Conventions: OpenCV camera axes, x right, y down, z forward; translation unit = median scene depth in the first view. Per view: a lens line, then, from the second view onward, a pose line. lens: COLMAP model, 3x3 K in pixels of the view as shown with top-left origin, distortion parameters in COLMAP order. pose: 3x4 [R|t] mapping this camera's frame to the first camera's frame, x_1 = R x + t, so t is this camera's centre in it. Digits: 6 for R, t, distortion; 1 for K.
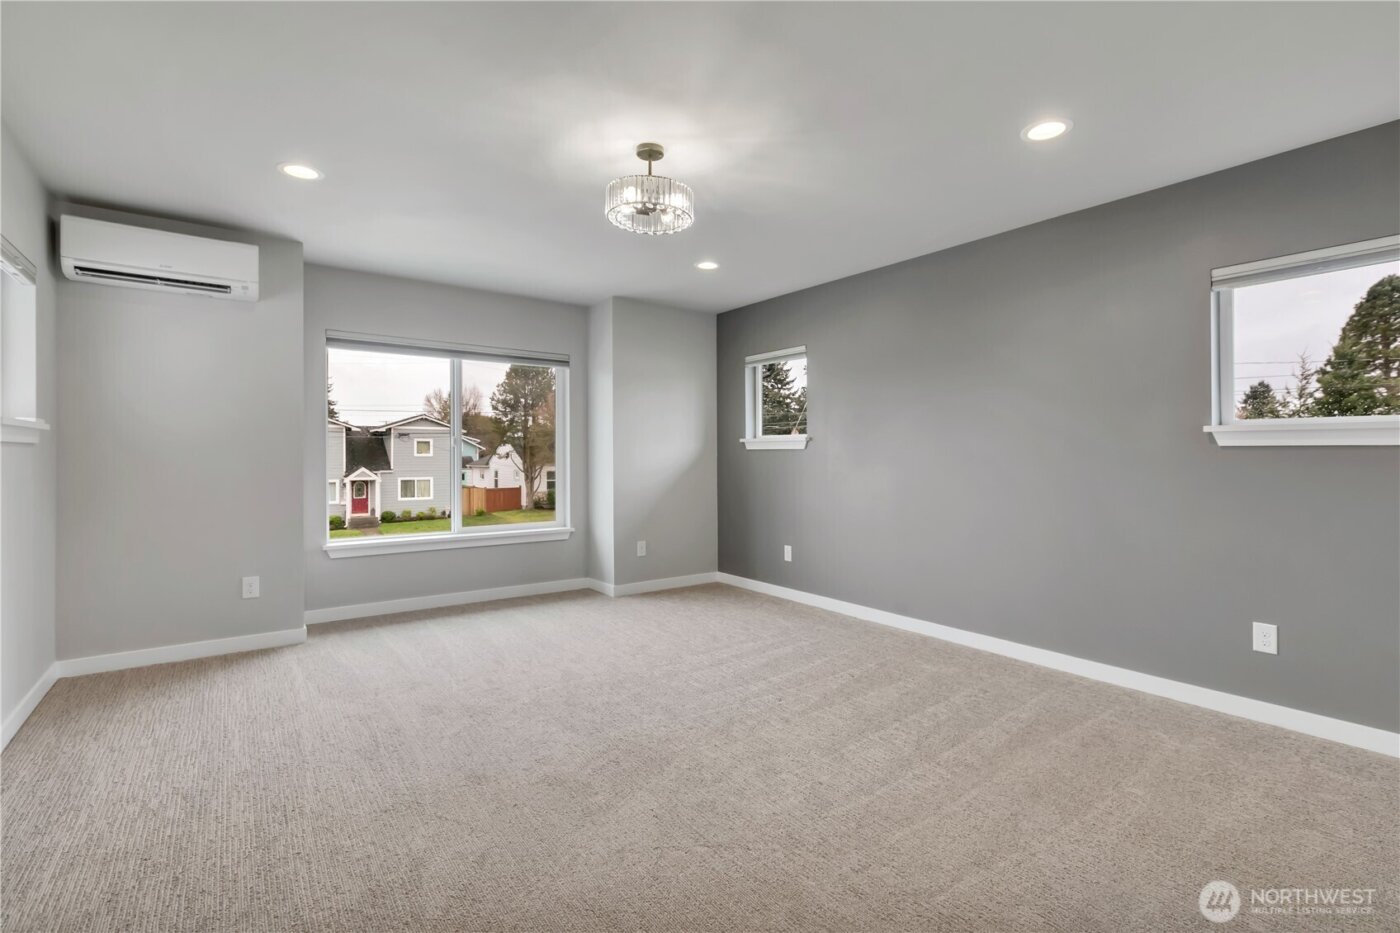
lens RADIAL K [[623.4, 0, 711.7], [0, 623.4, 465.9], [0, 0, 1]] dist [0.029804, 0.000074]
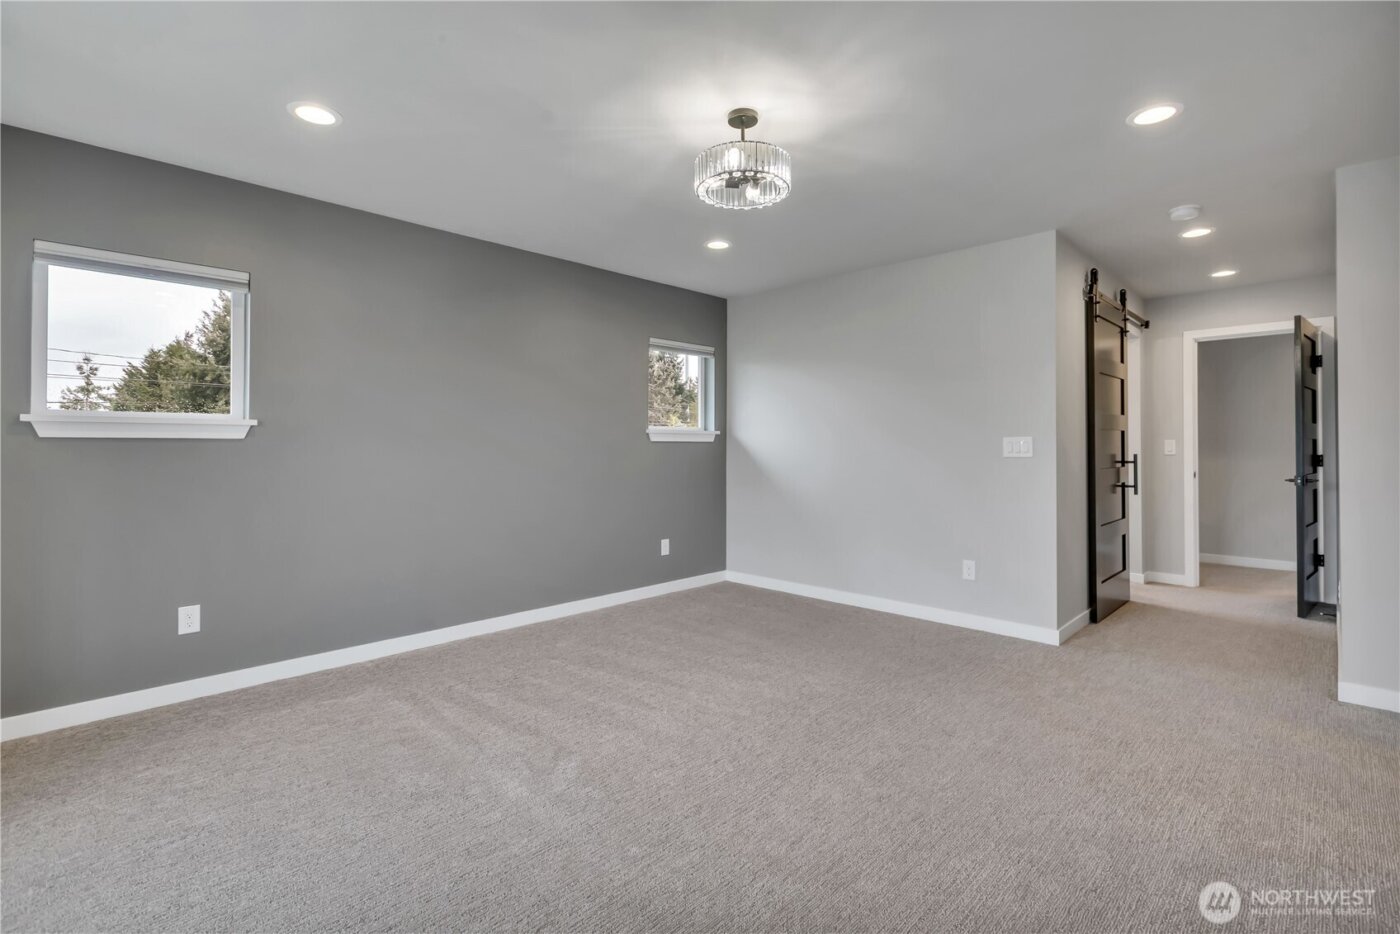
lens RADIAL K [[642.1, 0, 700.0], [0, 642.1, 467.0], [0, 0, 1]] dist [-0.066023, -0.000048]
pose [[-0.162351, -0.028894, 0.986310, -0.678856], [0.011509, 0.999448, 0.031174, -0.016522], [-0.986666, 0.016413, -0.161929, 0.825231]]
